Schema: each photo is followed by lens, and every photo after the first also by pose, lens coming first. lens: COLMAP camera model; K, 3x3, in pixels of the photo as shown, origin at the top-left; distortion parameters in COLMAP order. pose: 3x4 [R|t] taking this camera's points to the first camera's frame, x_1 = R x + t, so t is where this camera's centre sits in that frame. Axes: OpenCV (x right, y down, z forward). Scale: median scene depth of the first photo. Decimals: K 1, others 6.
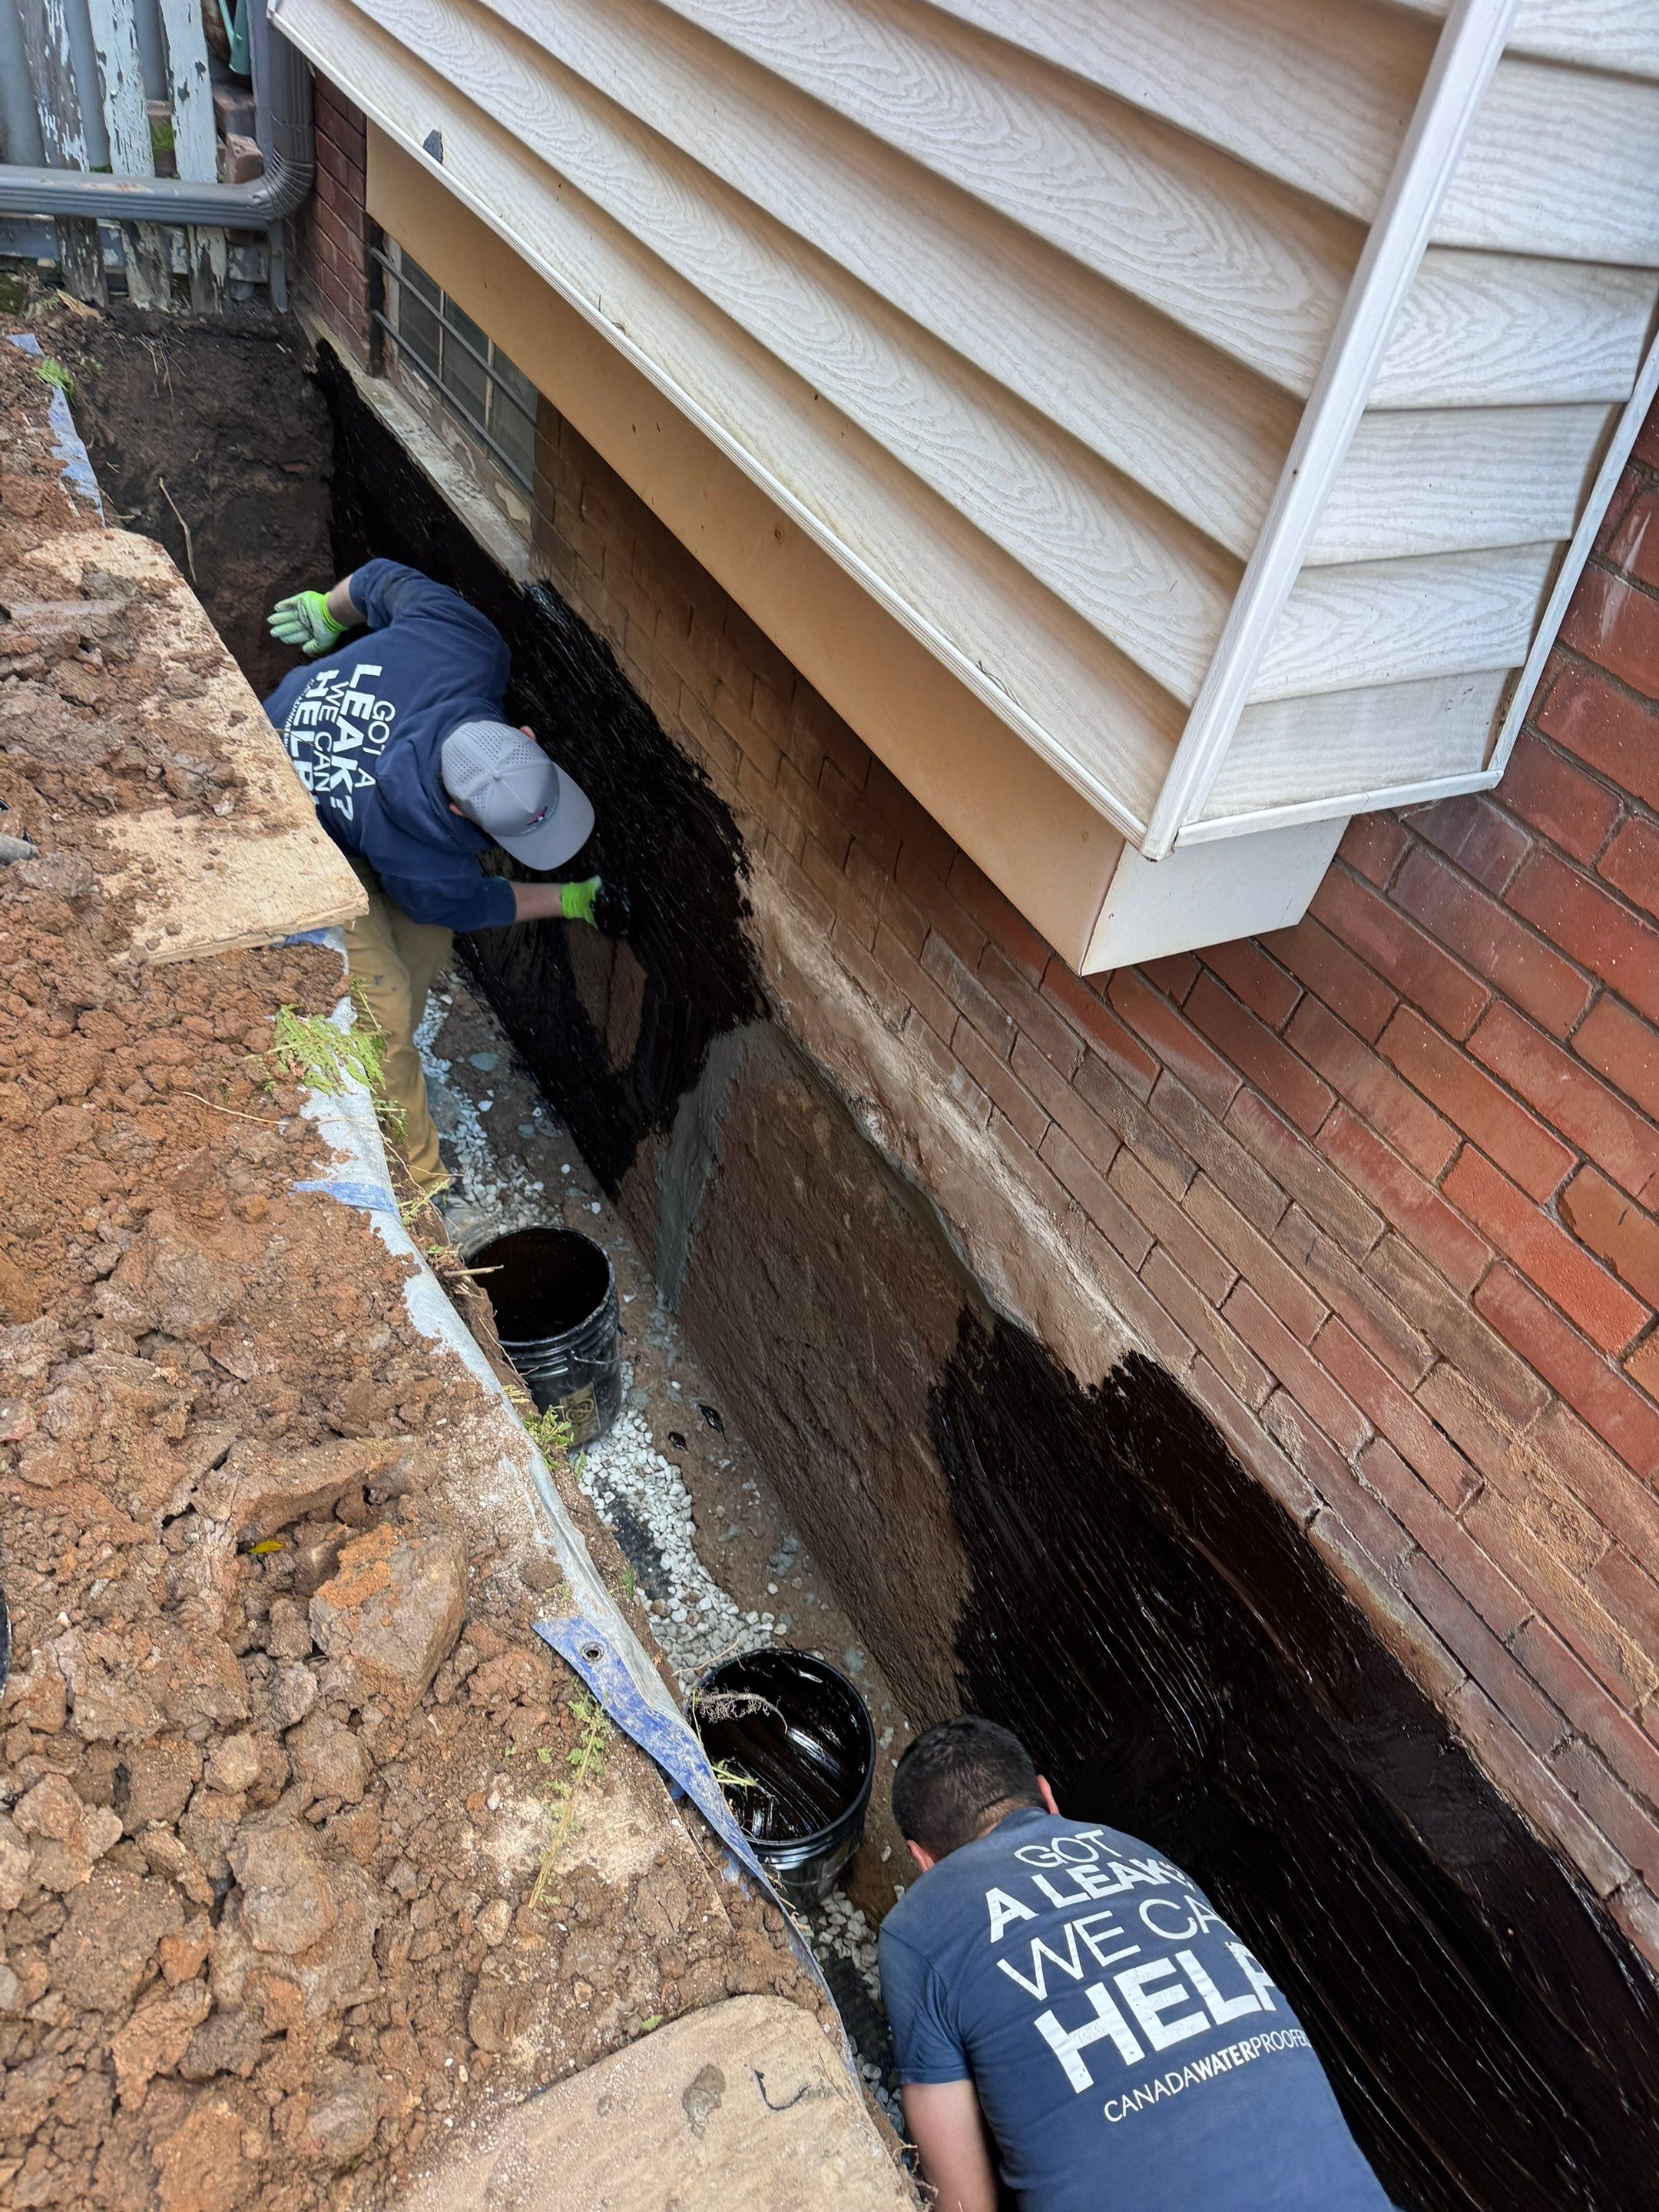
lens RADIAL K [[1563.4, 0, 834.3], [0, 1563.4, 1102.2], [0, 0, 1]] dist [0.011809, -0.016531]
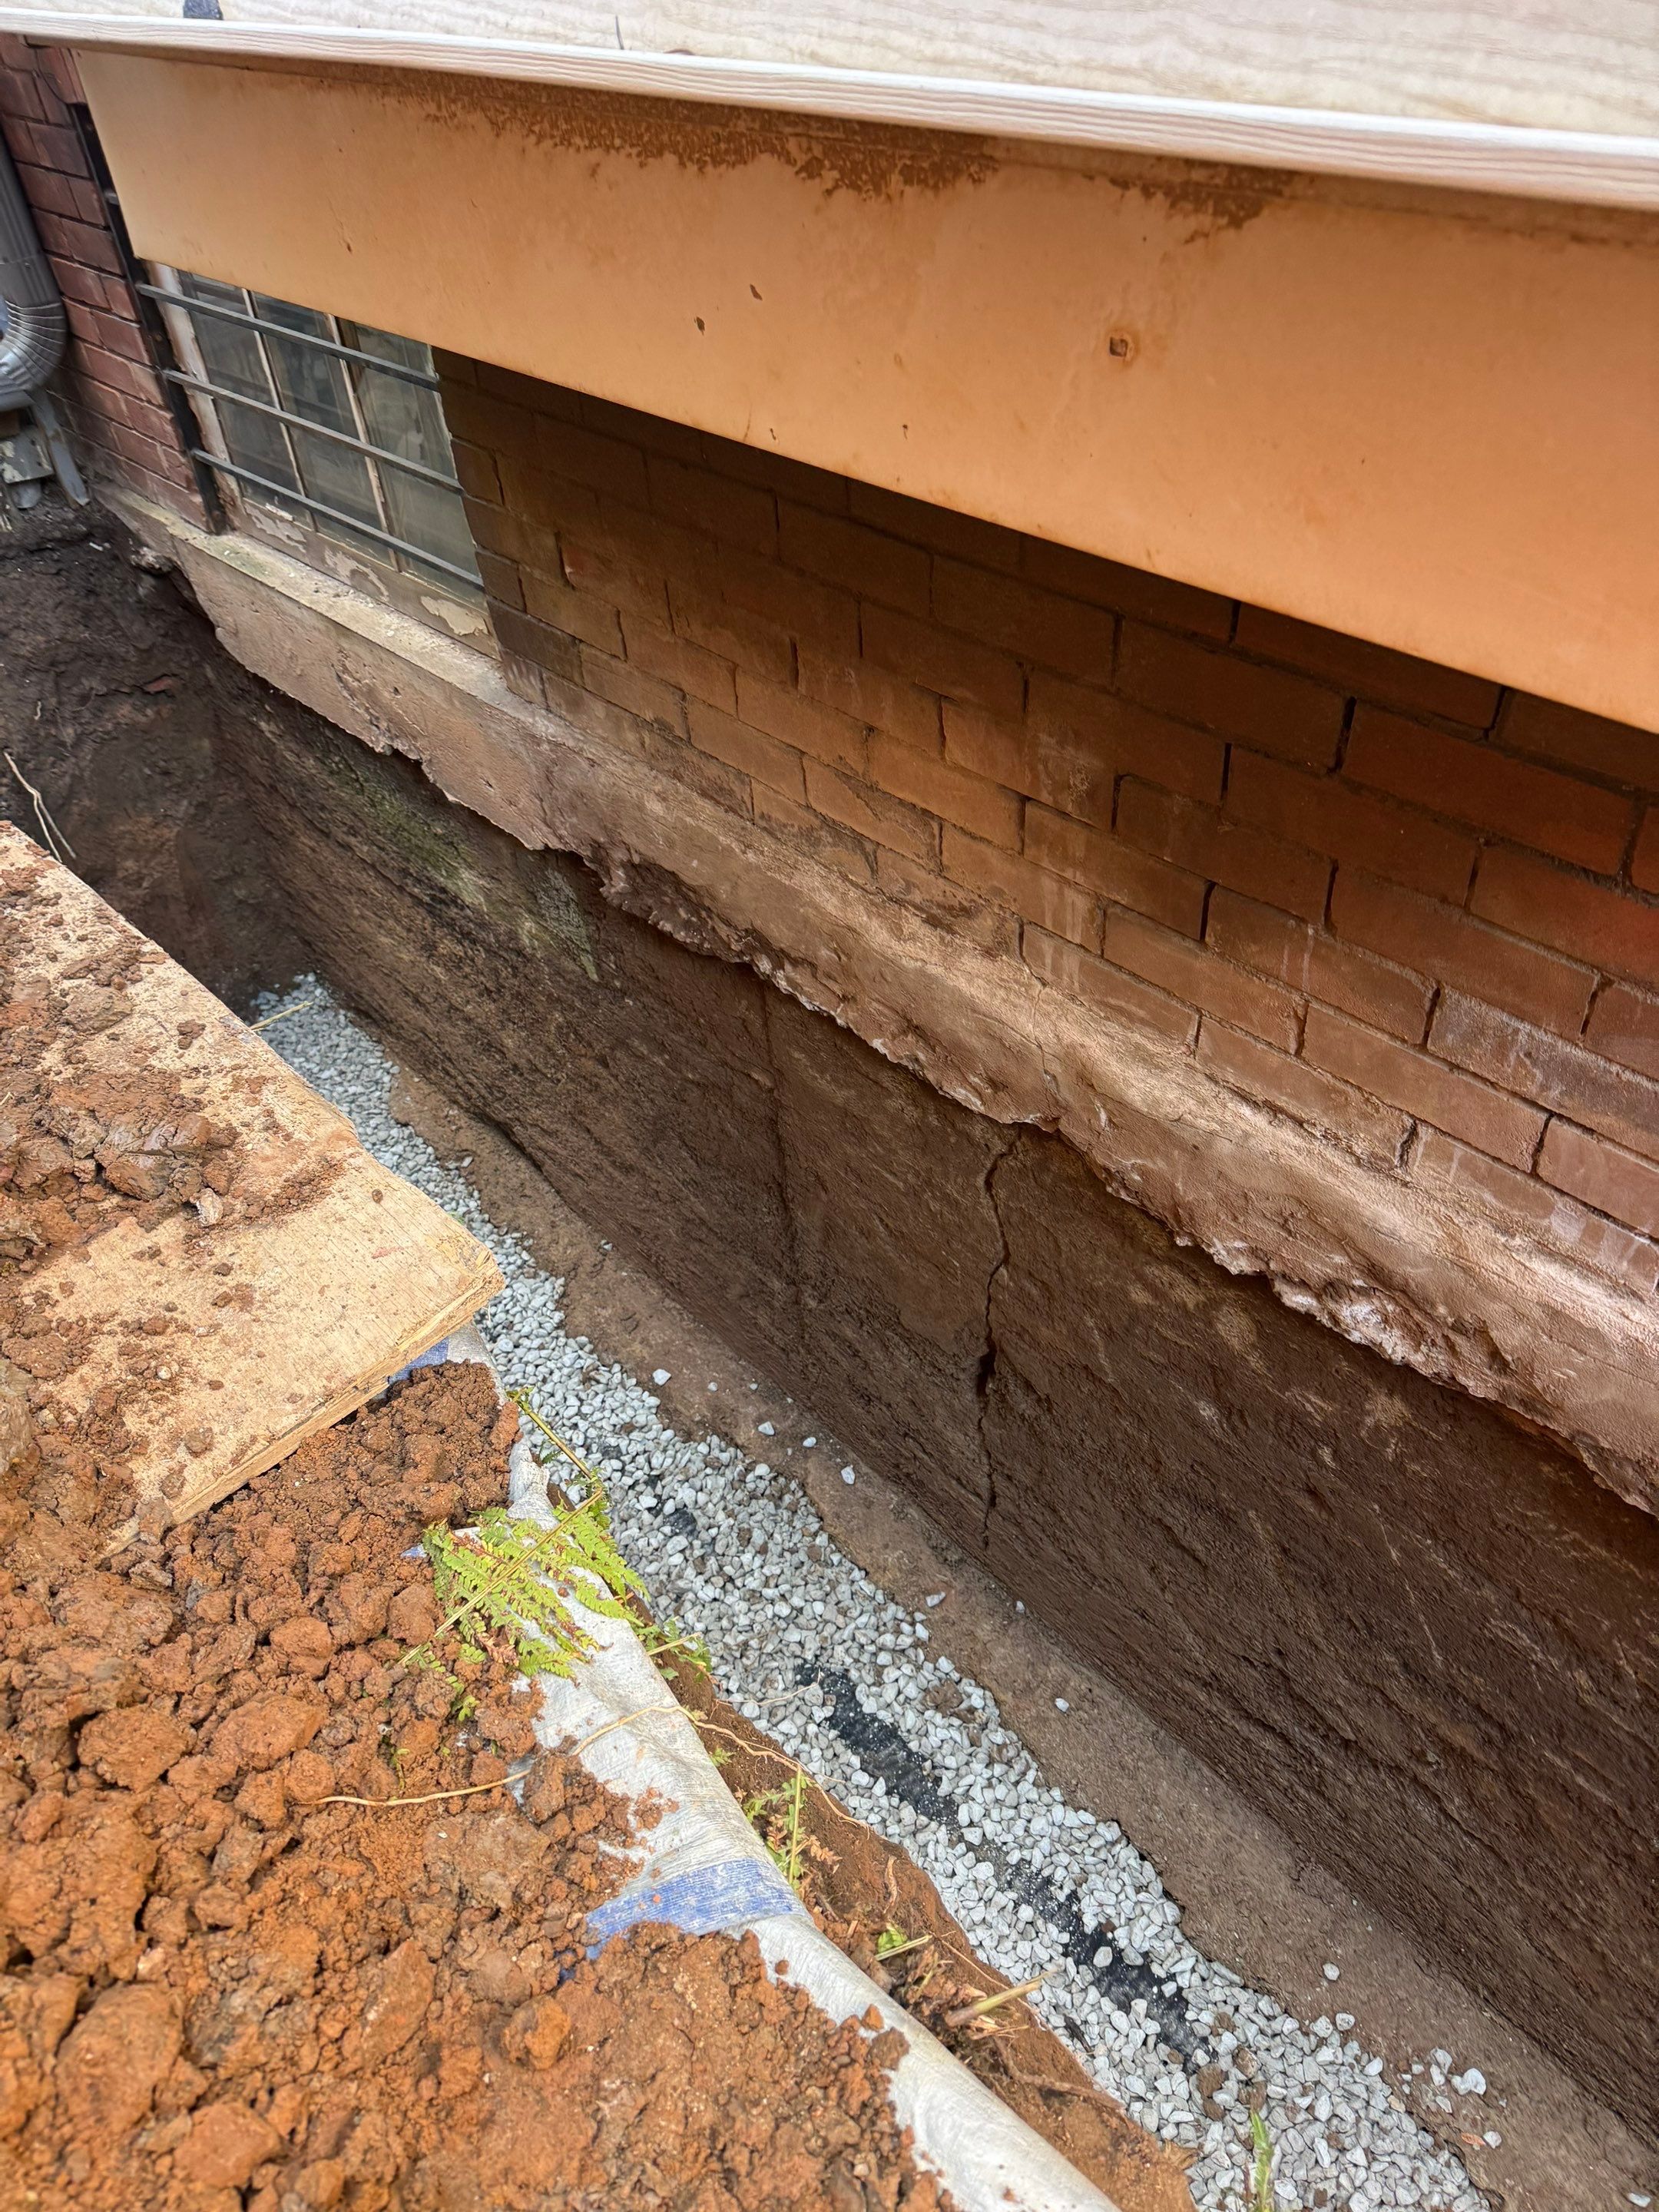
lens RADIAL K [[1563.4, 0, 816.9], [0, 1563.4, 1092.8], [0, 0, 1]] dist [0.011809, -0.016531]
pose [[0.944748, -0.327254, -0.018876, -0.141775], [0.326204, 0.944266, -0.044186, -0.114690], [0.032284, 0.035587, 0.998845, 0.388125]]
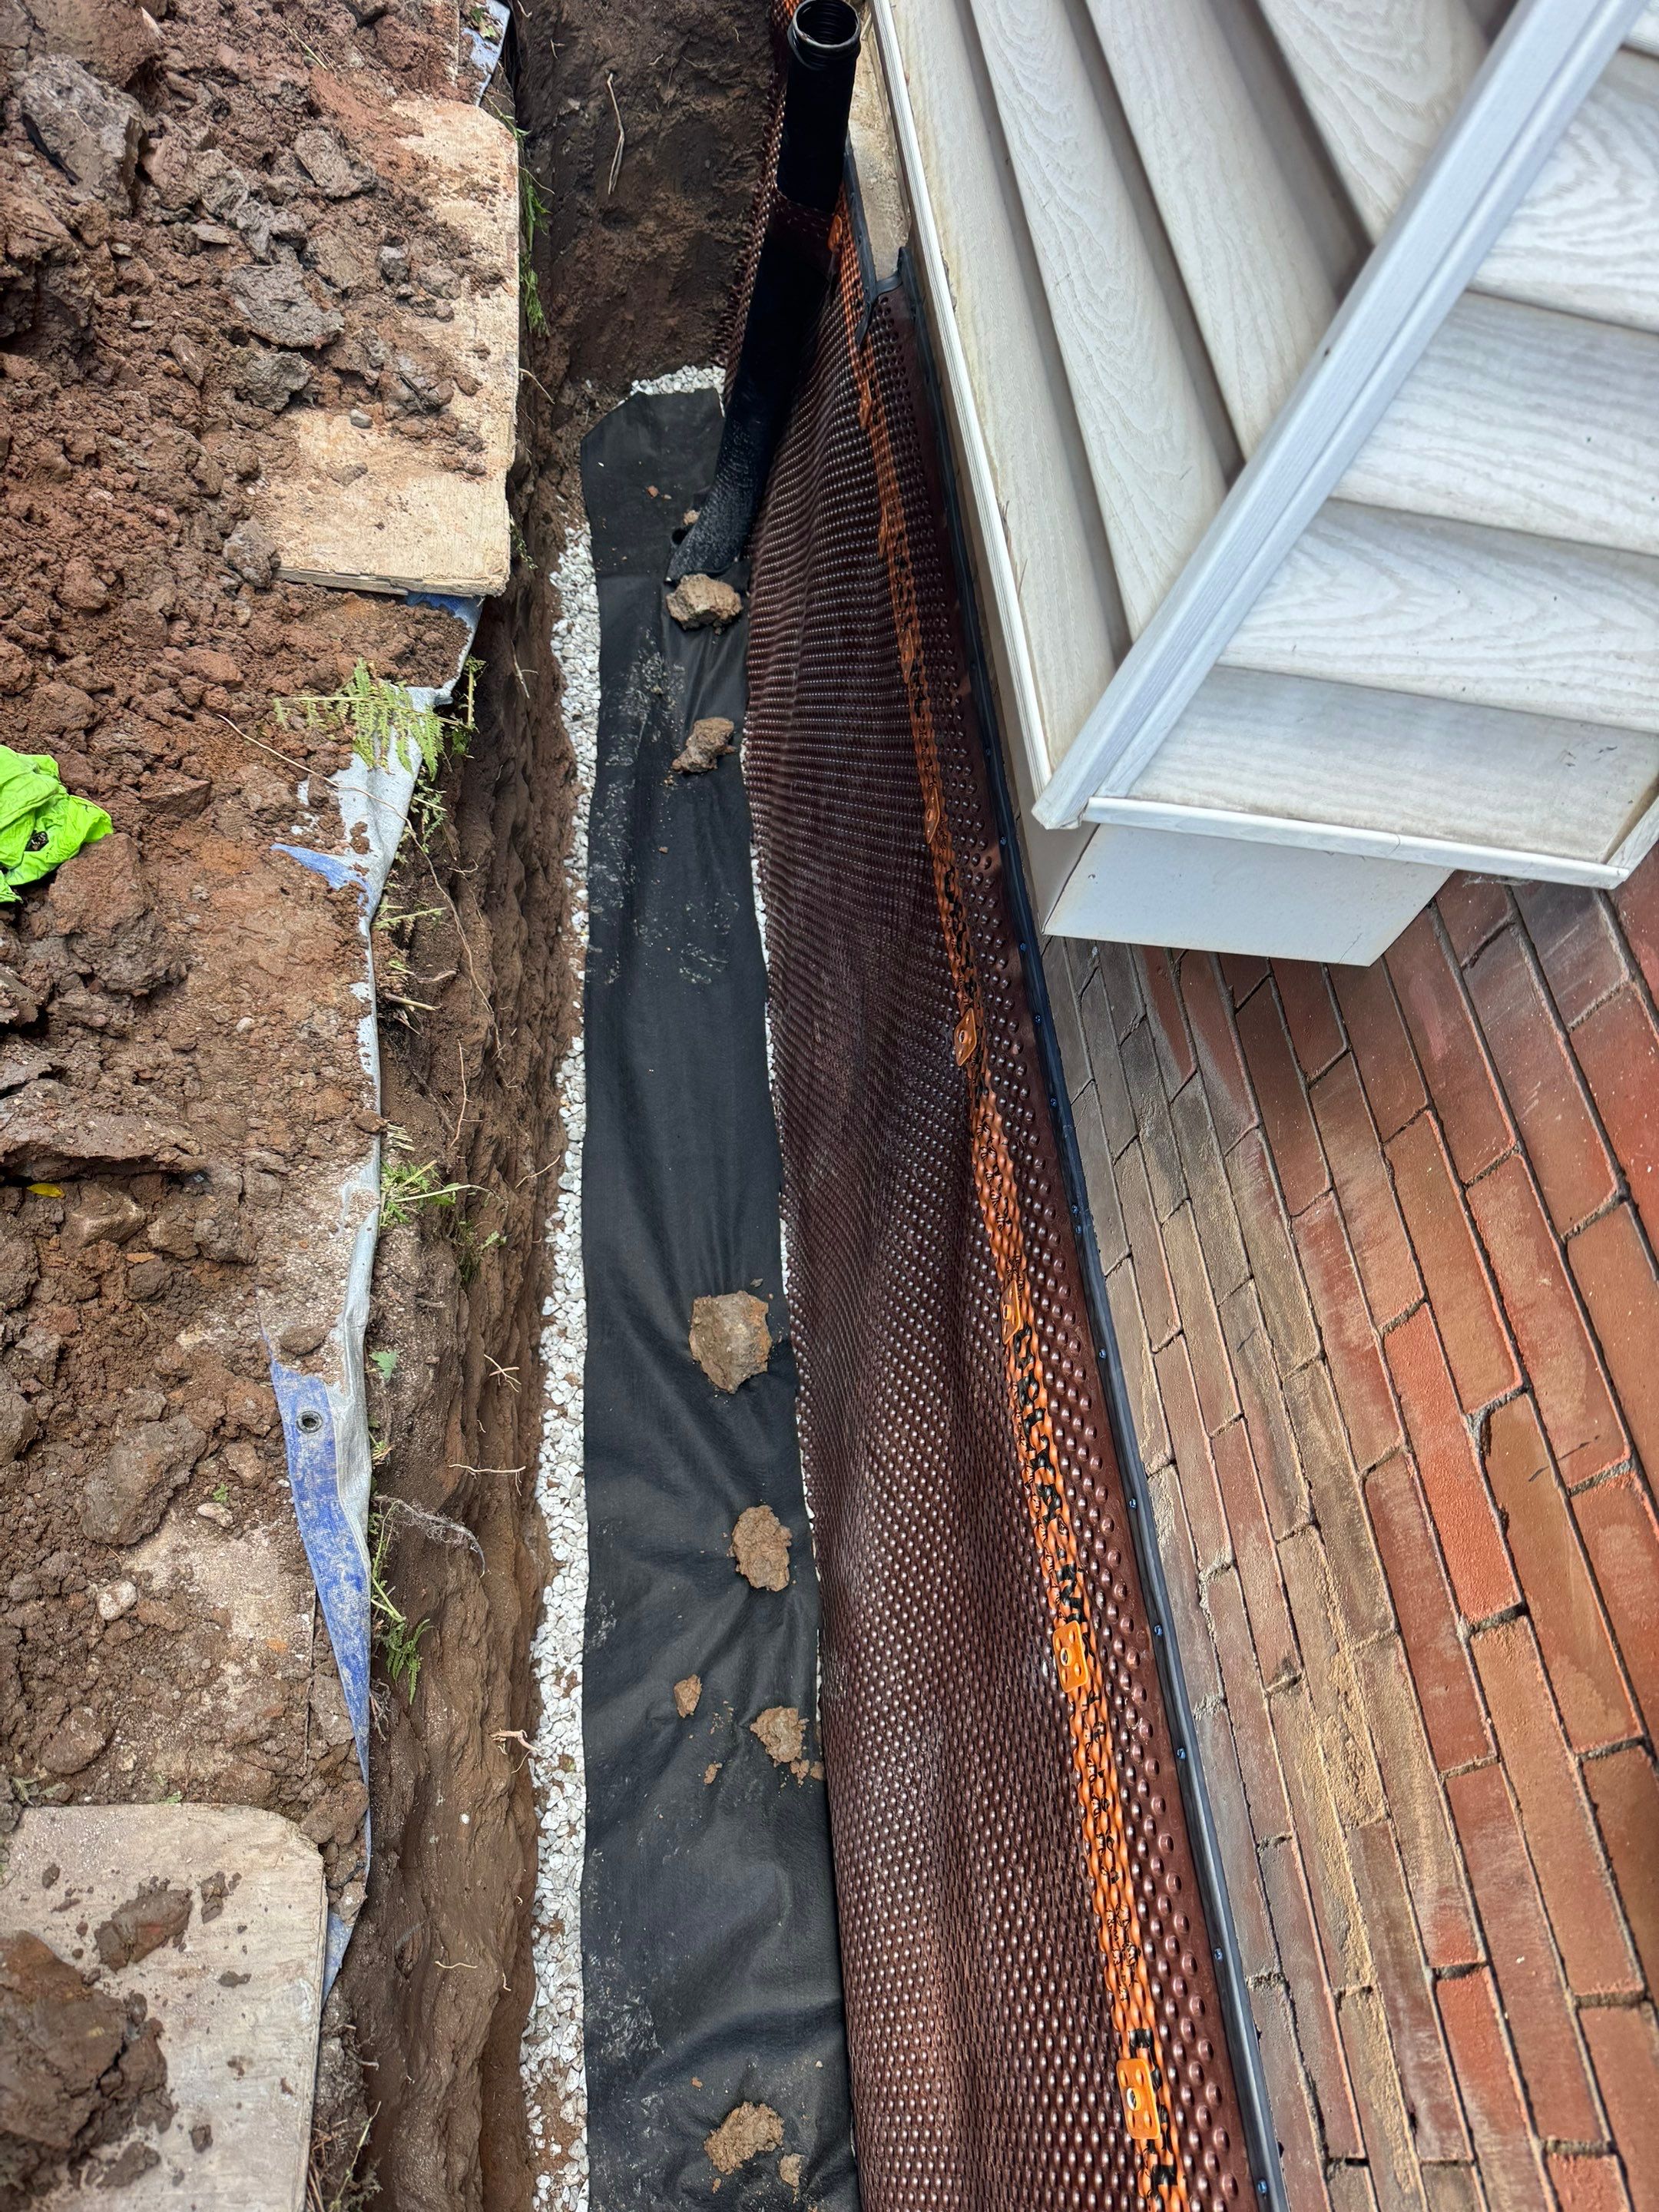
lens RADIAL K [[1563.4, 0, 832.8], [0, 1563.4, 1127.7], [0, 0, 1]] dist [0.011809, -0.016531]
pose [[0.909057, 0.374435, -0.182793, 0.150510], [-0.342601, 0.921376, 0.183550, -0.060728], [0.237149, -0.104232, 0.965866, 0.107729]]
